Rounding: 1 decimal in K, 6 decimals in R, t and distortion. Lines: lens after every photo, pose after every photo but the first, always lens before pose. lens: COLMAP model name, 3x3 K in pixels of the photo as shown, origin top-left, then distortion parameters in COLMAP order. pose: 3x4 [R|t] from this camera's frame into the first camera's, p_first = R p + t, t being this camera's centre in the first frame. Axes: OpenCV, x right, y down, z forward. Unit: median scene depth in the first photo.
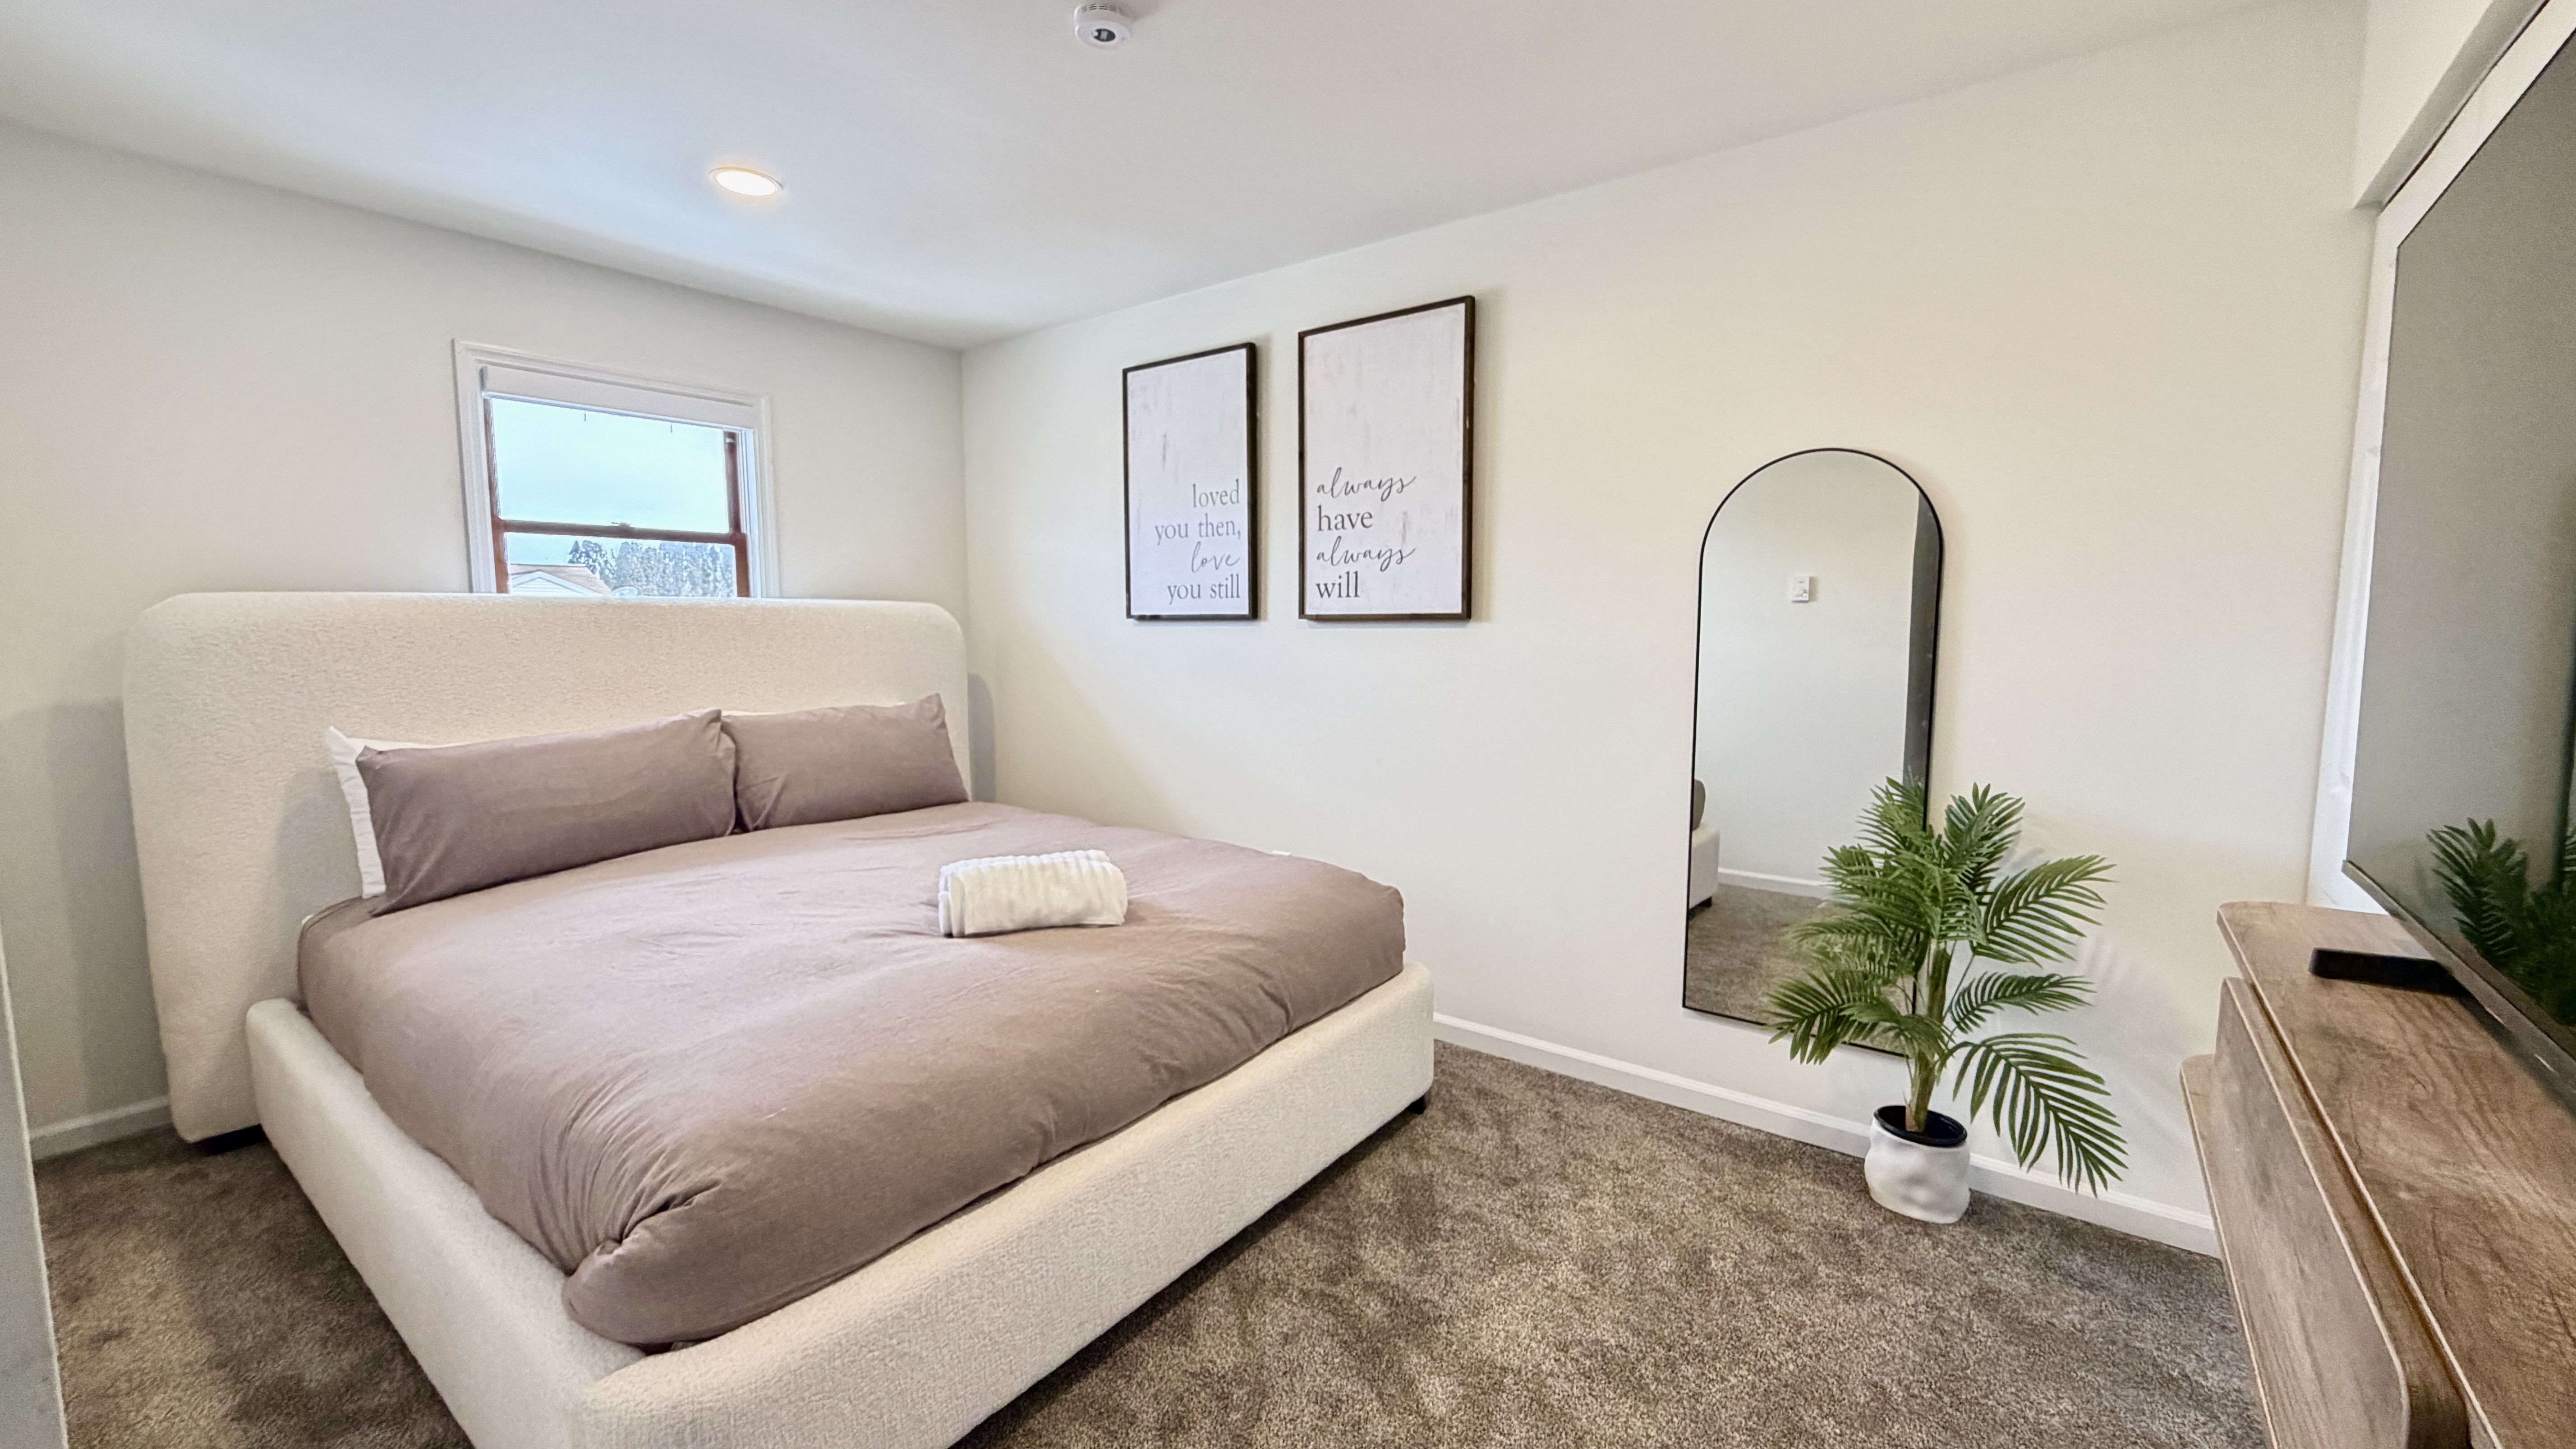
lens RADIAL K [[1027.4, 0, 1279.0], [0, 1027.4, 722.0], [0, 0, 1]] dist [0.000486, 0.000386]
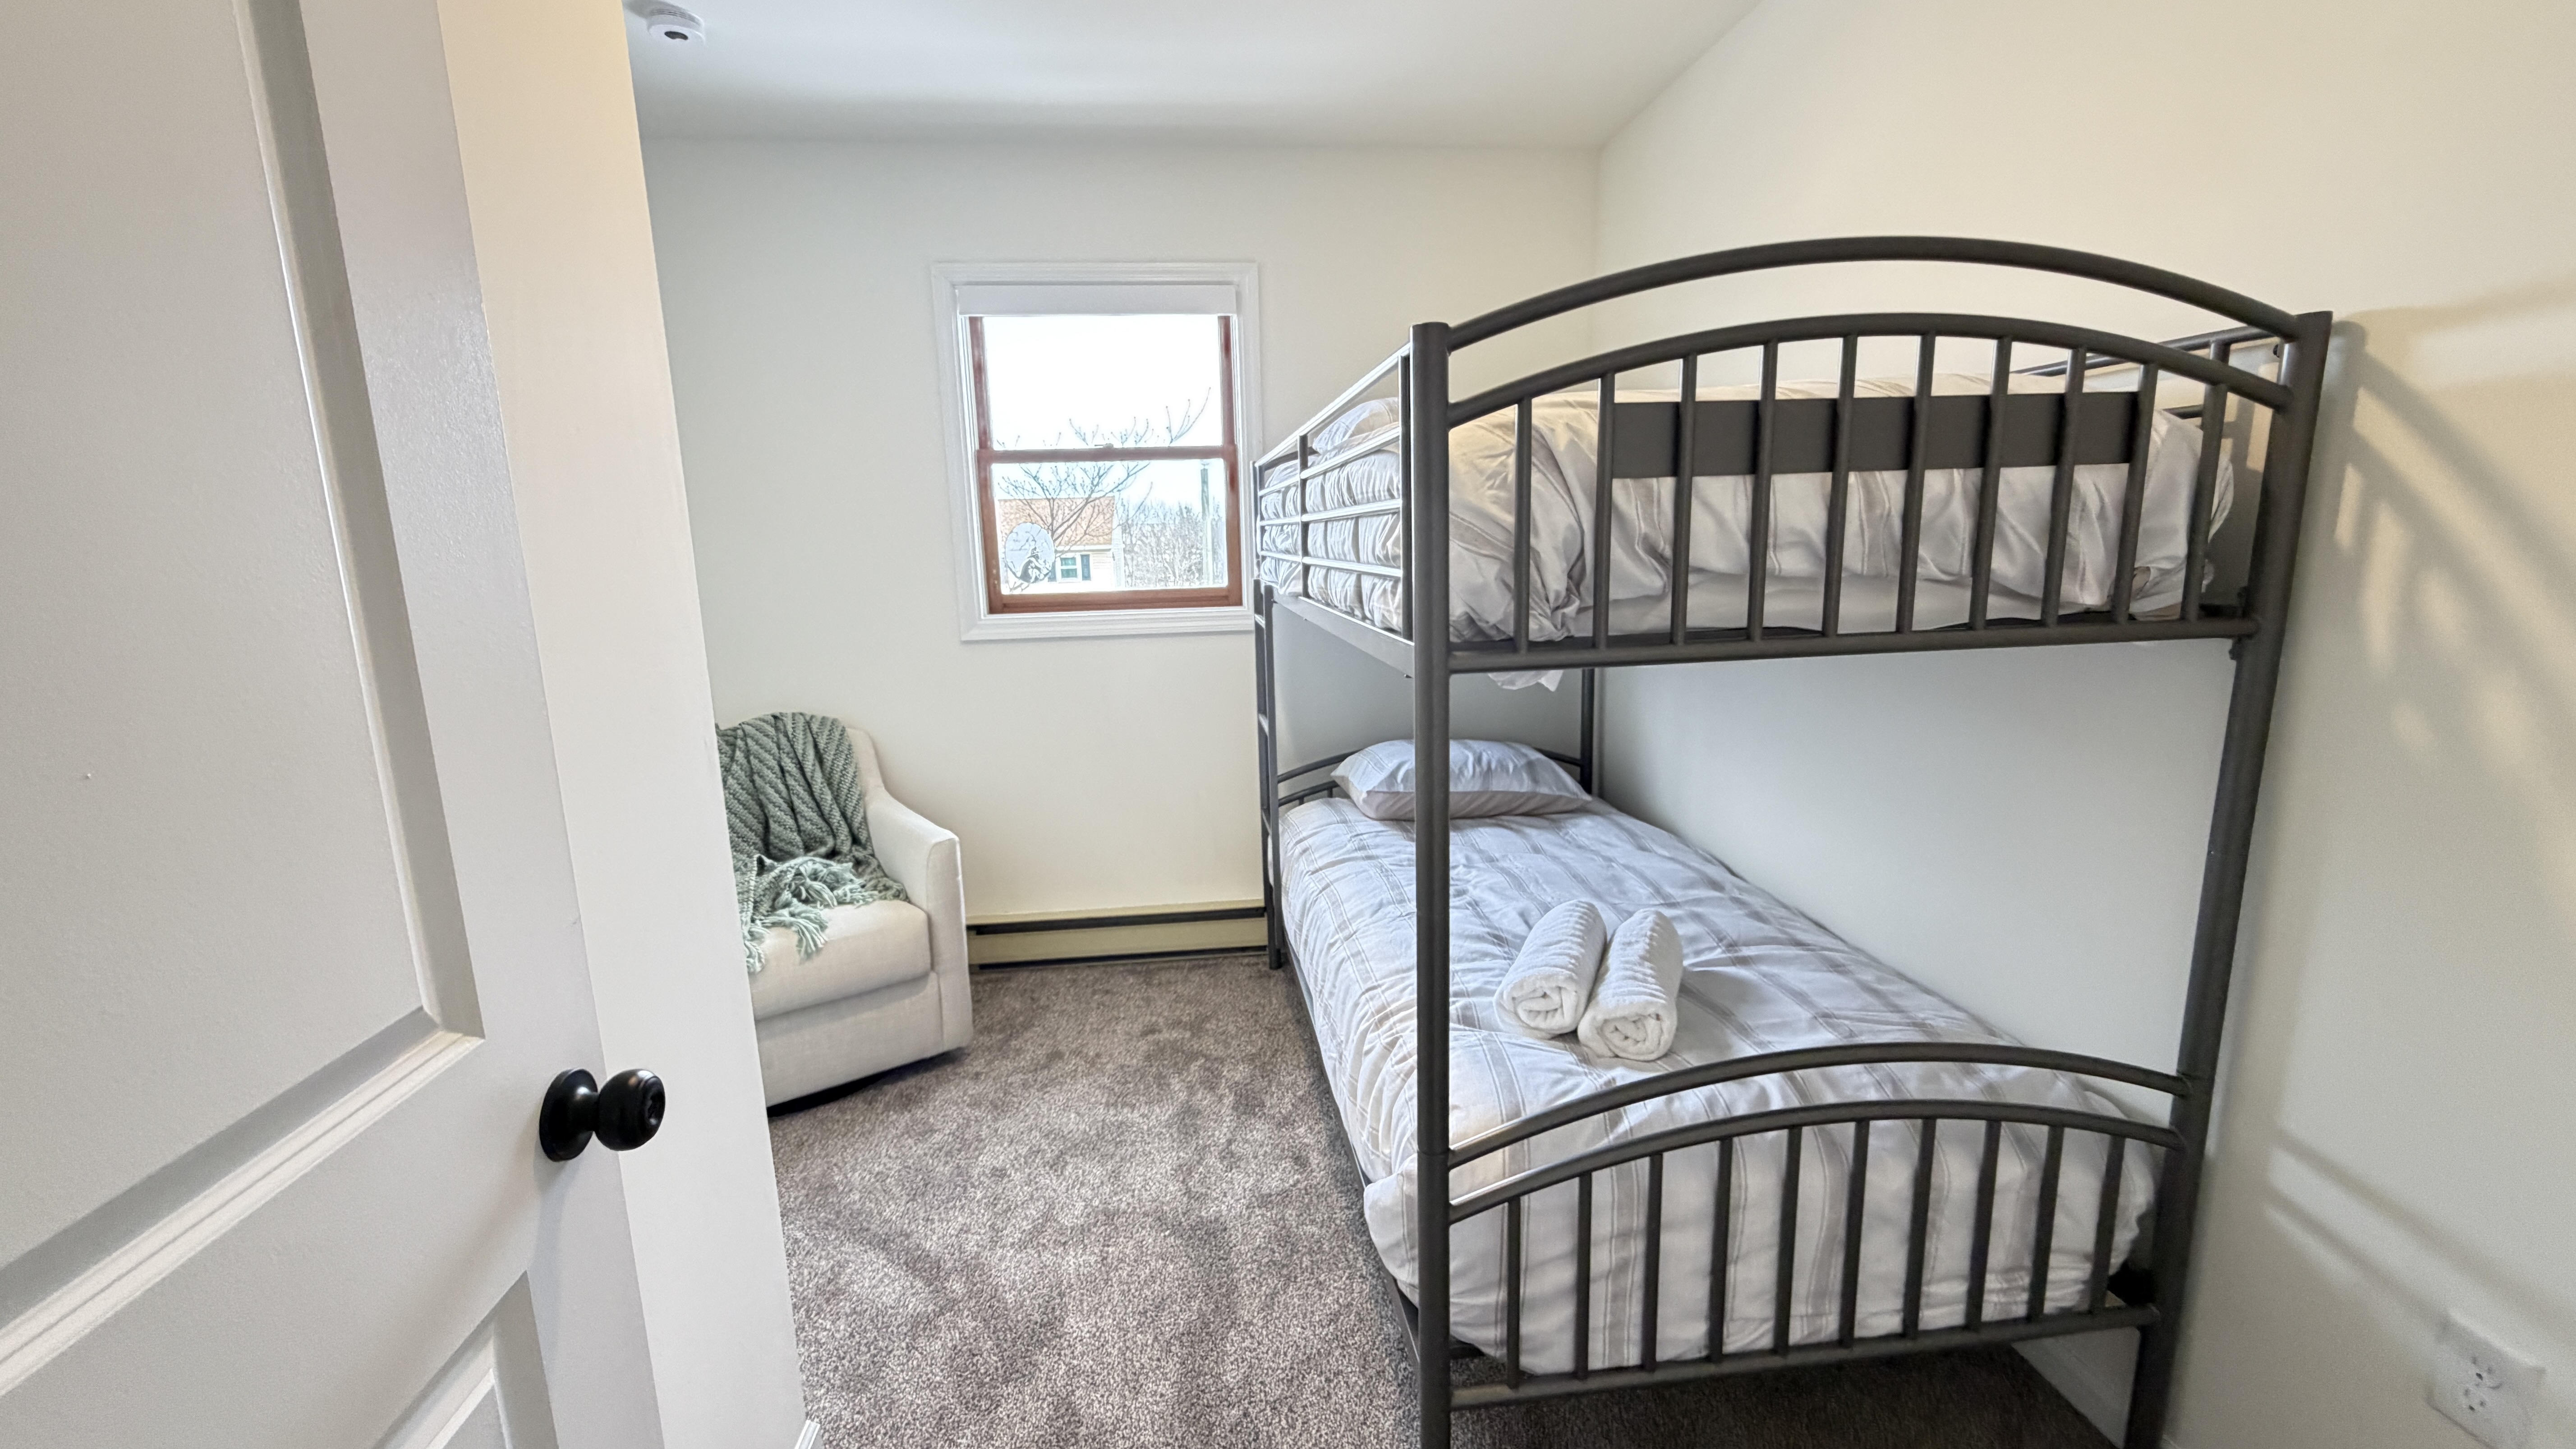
lens RADIAL K [[1041.4, 0, 1299.8], [0, 1041.4, 717.8], [0, 0, 1]] dist [0.000489, 0.000045]
pose [[0.702970, 0.105771, -0.703311, 0.121913], [-0.050403, 0.993802, 0.099080, -0.059331], [0.709431, -0.034201, 0.703944, 0.494988]]
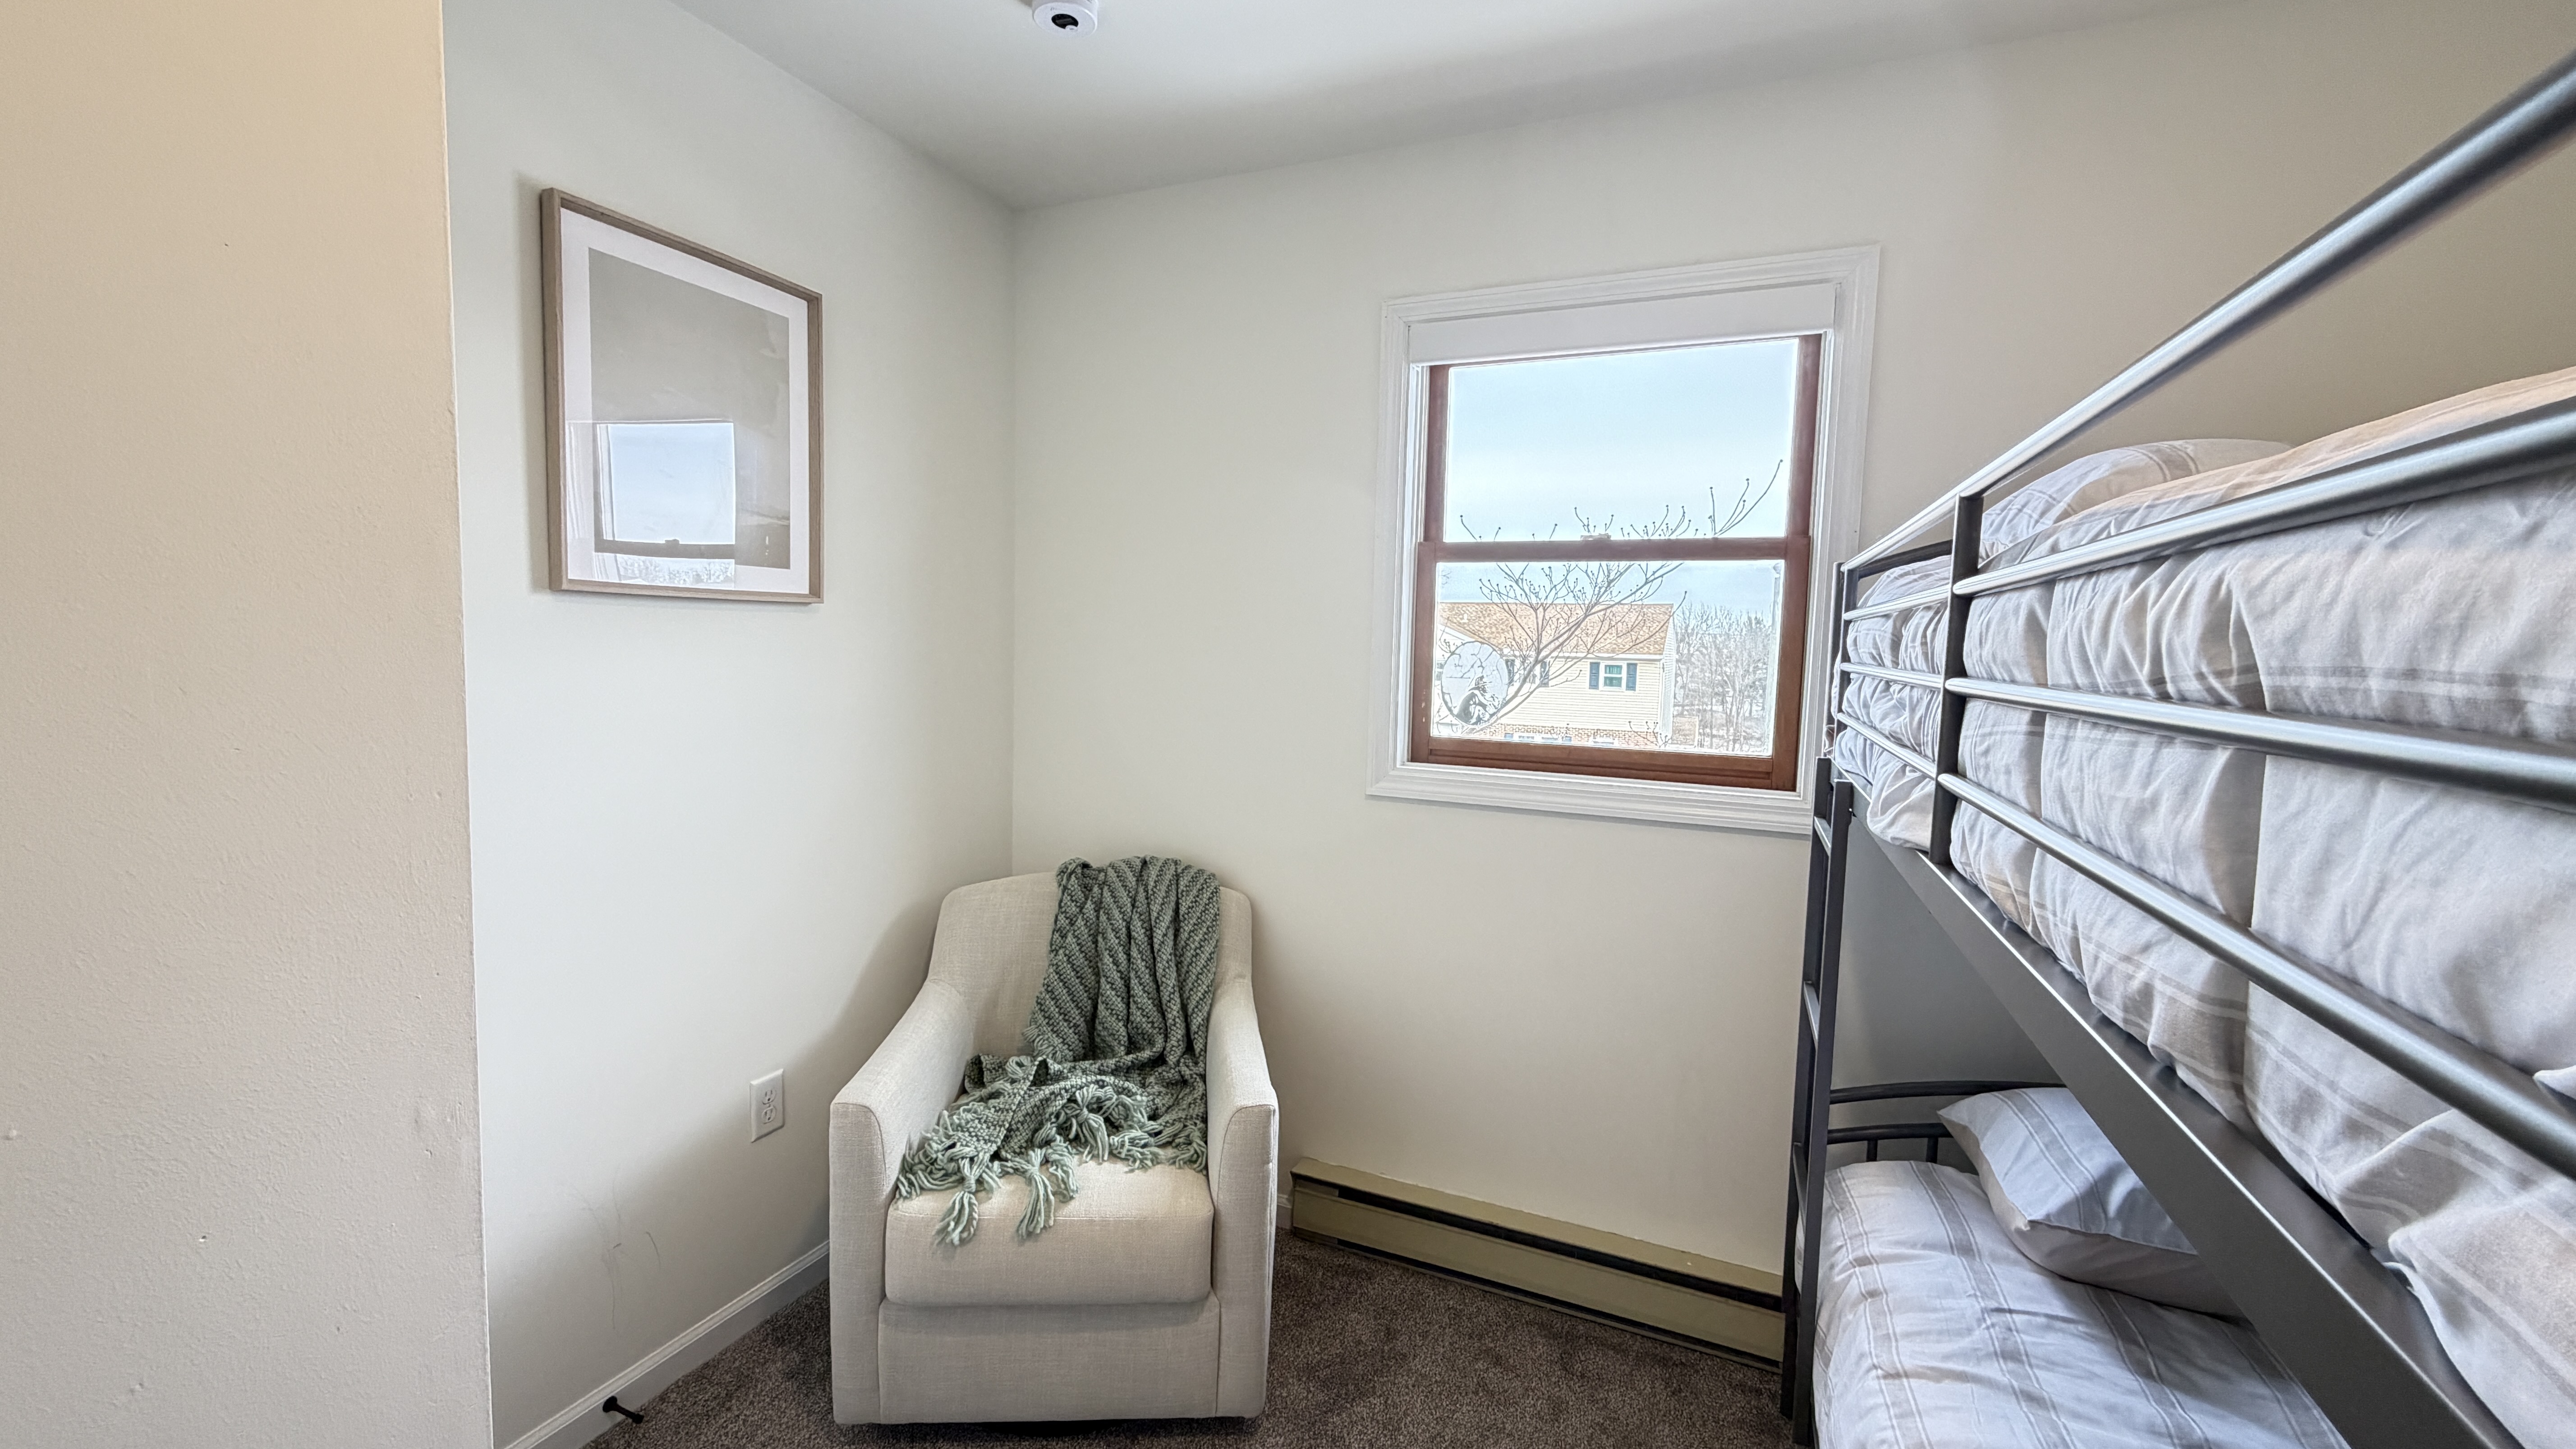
lens RADIAL K [[1027.4, 0, 1279.0], [0, 1027.4, 722.0], [0, 0, 1]] dist [0.000486, 0.000386]
pose [[0.236892, 0.086659, -0.967663, -0.099365], [-0.128169, 0.990096, 0.057291, -0.097637], [0.963045, 0.110453, 0.245652, 0.697201]]
